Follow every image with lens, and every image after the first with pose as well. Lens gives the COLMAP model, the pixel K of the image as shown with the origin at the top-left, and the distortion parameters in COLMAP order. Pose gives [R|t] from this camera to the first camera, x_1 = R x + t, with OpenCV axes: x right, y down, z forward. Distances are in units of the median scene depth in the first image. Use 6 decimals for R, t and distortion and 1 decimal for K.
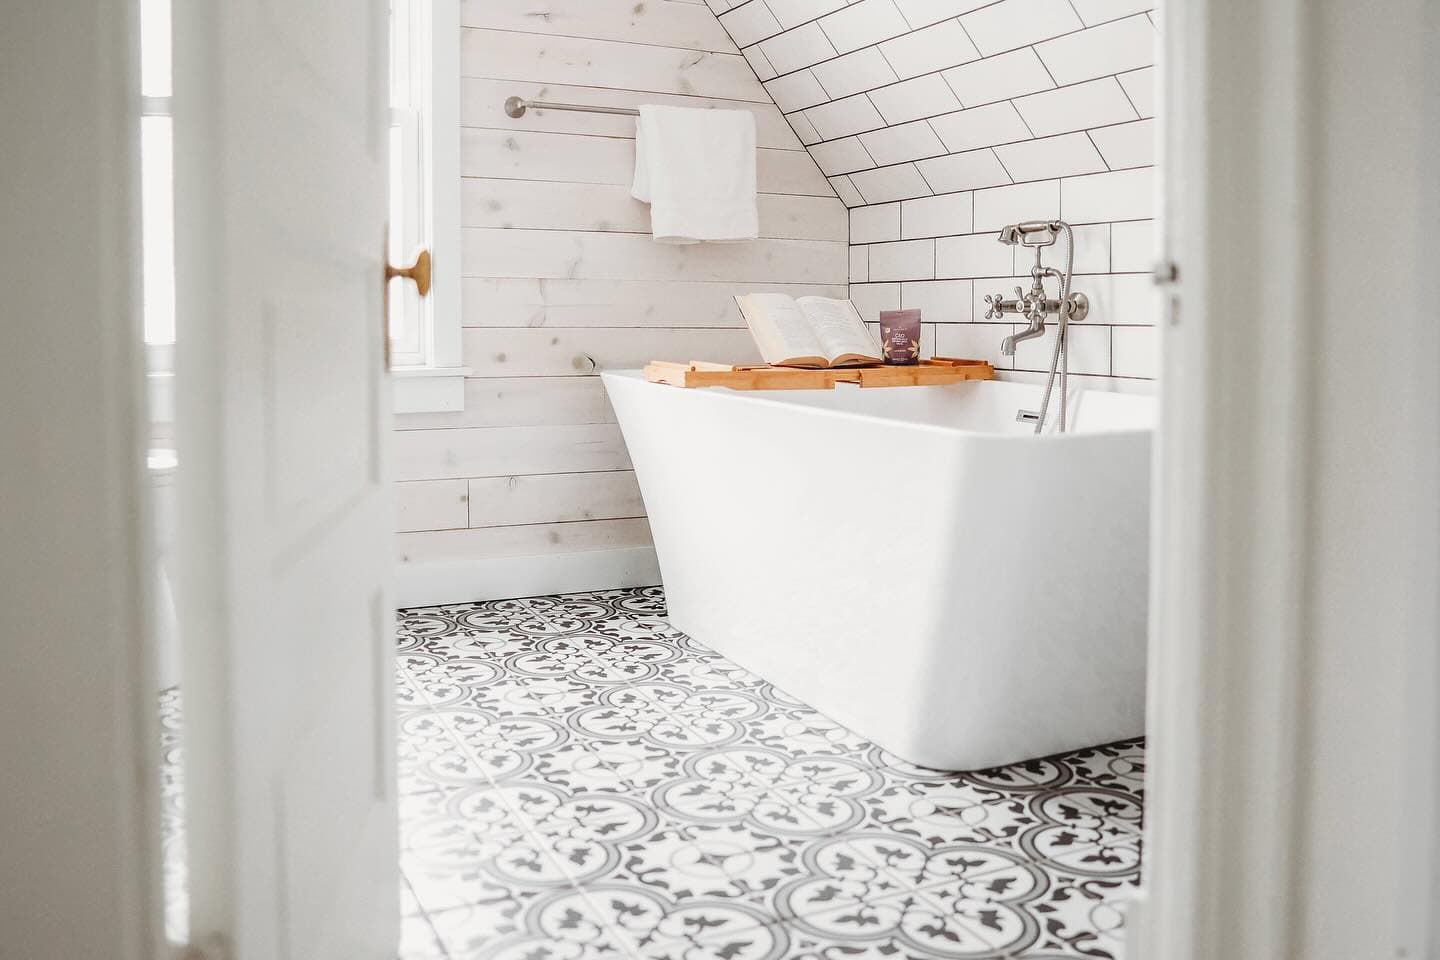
lens RADIAL K [[1258.4, 0, 720.0], [0, 1258.4, 480.0], [0, 0, 1]] dist [-0.081906, -0.000627]
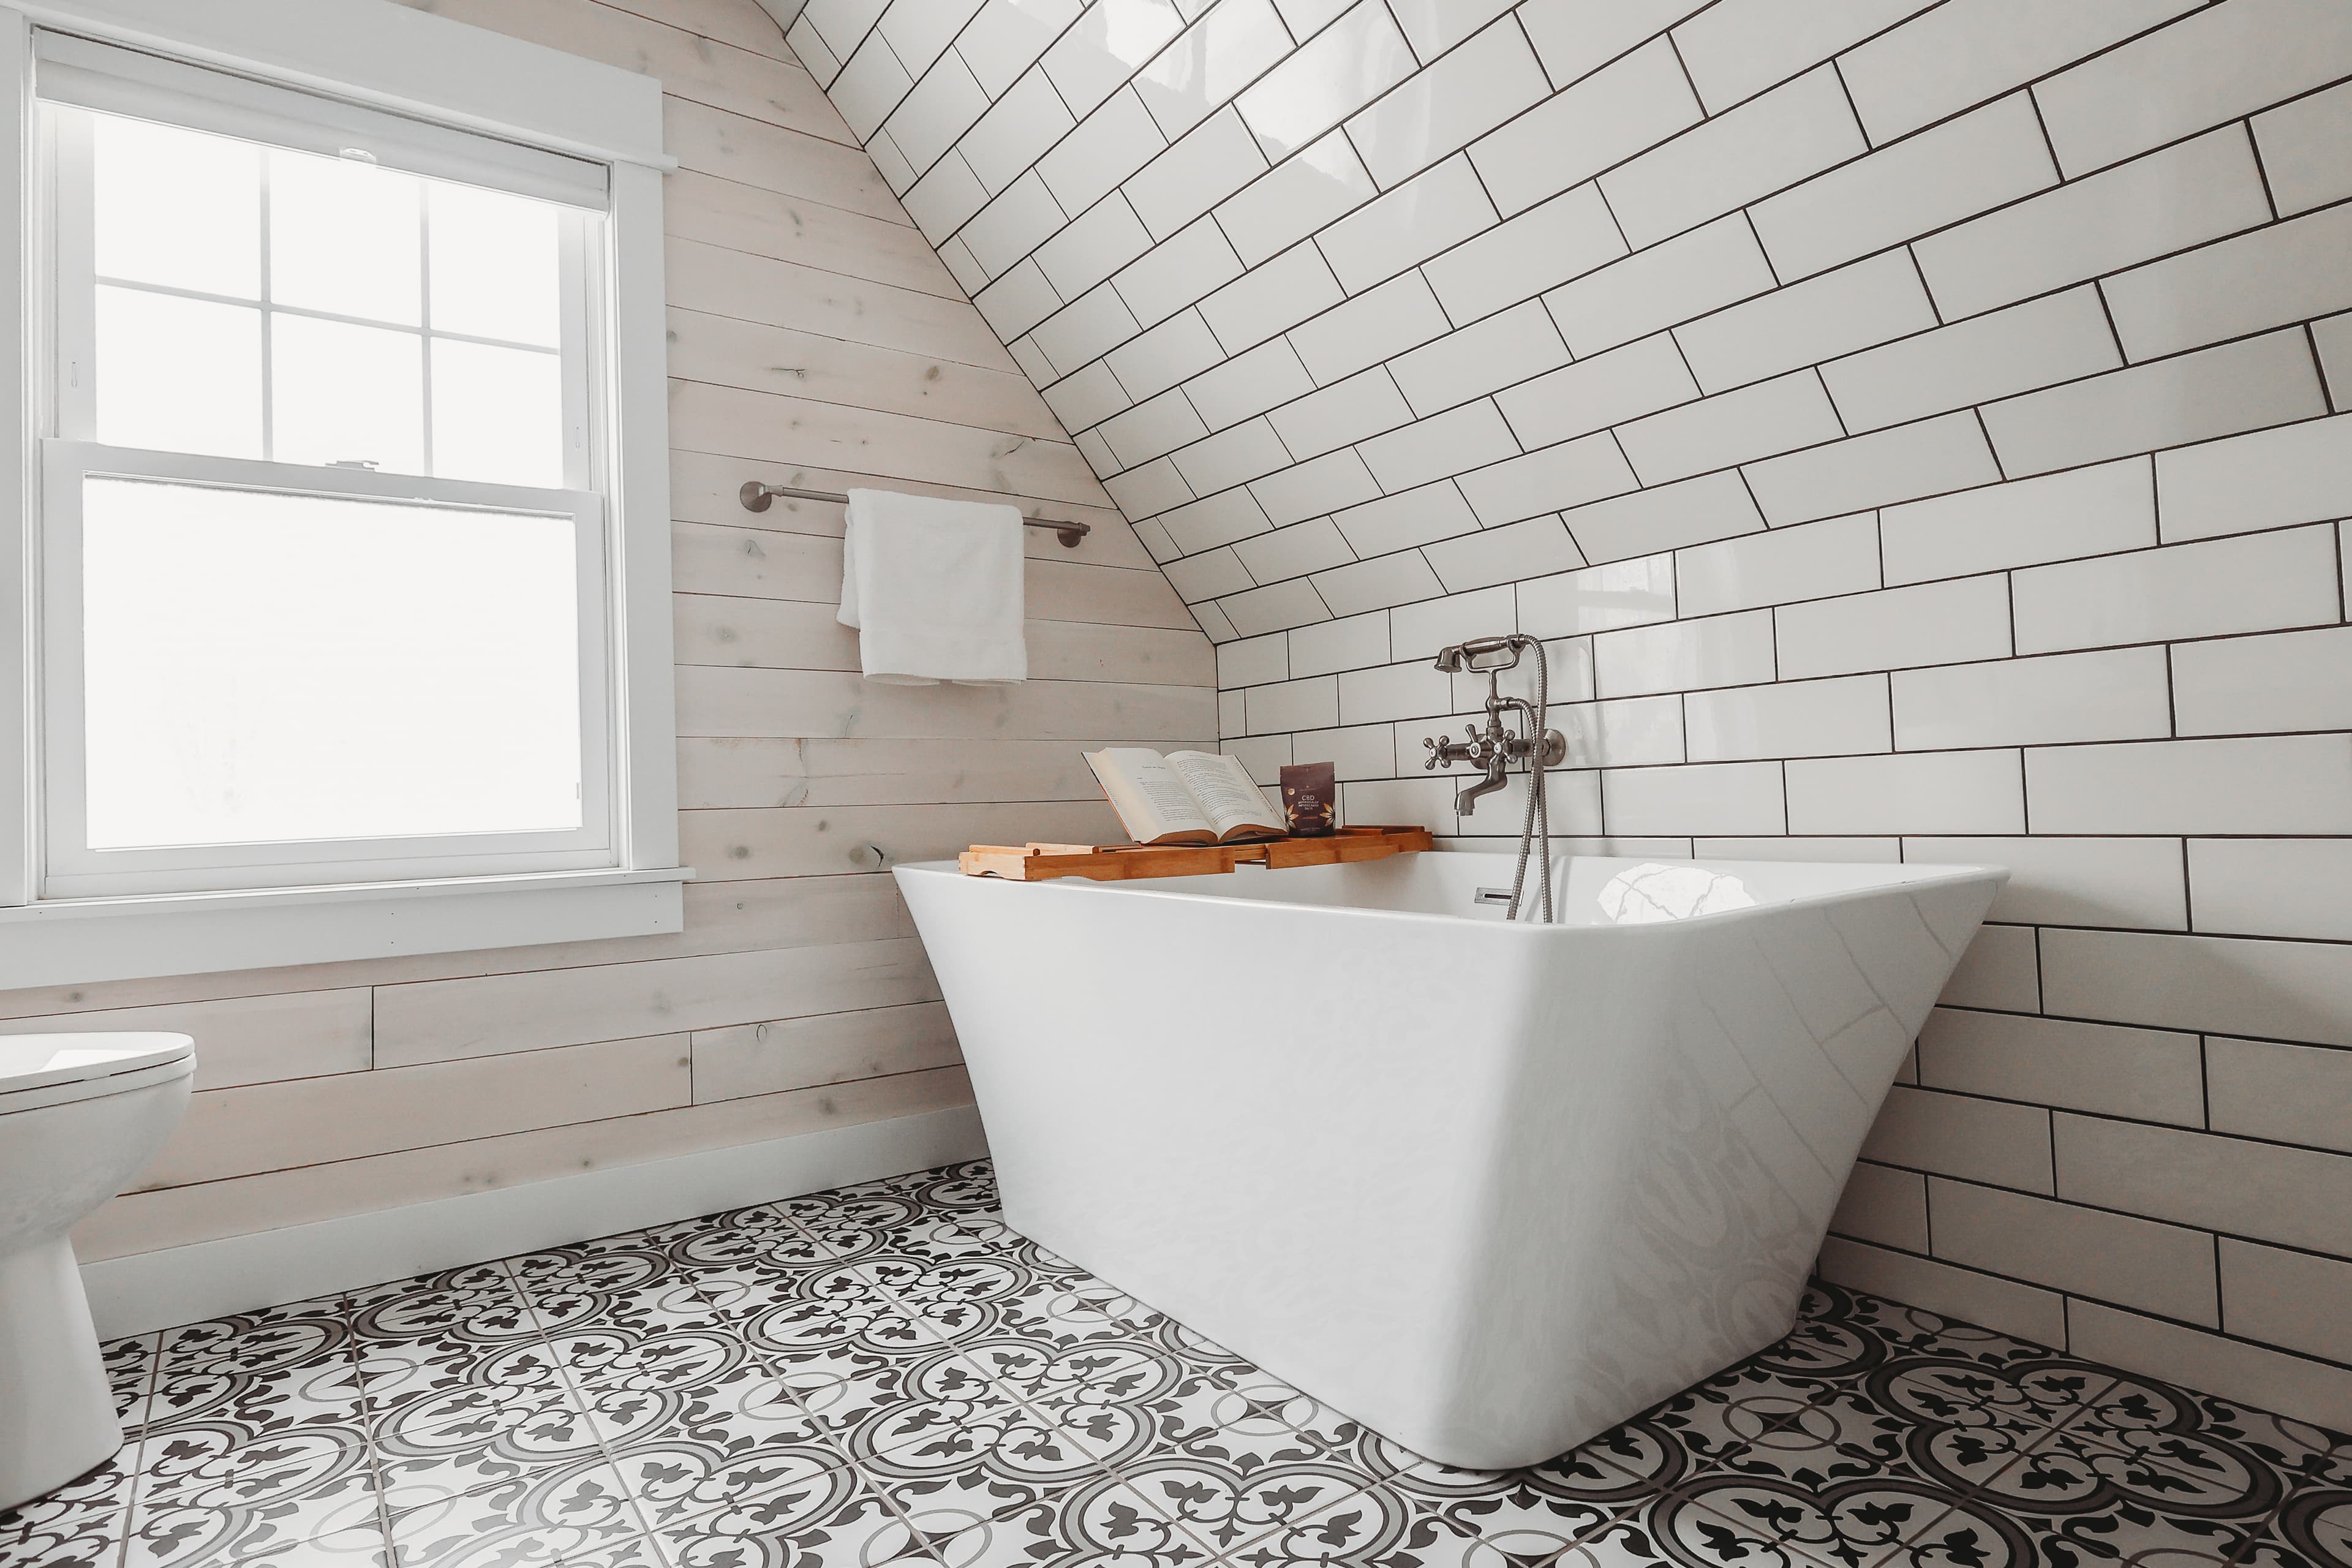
lens RADIAL K [[1307.7, 0, 1320.0], [0, 1307.7, 791.8], [0, 0, 1]] dist [-0.000140, 0.000361]
pose [[0.973075, -0.034357, 0.227913, -0.029562], [0.065485, 0.989289, -0.130456, -0.016762], [-0.220990, 0.141869, 0.964902, 0.252597]]
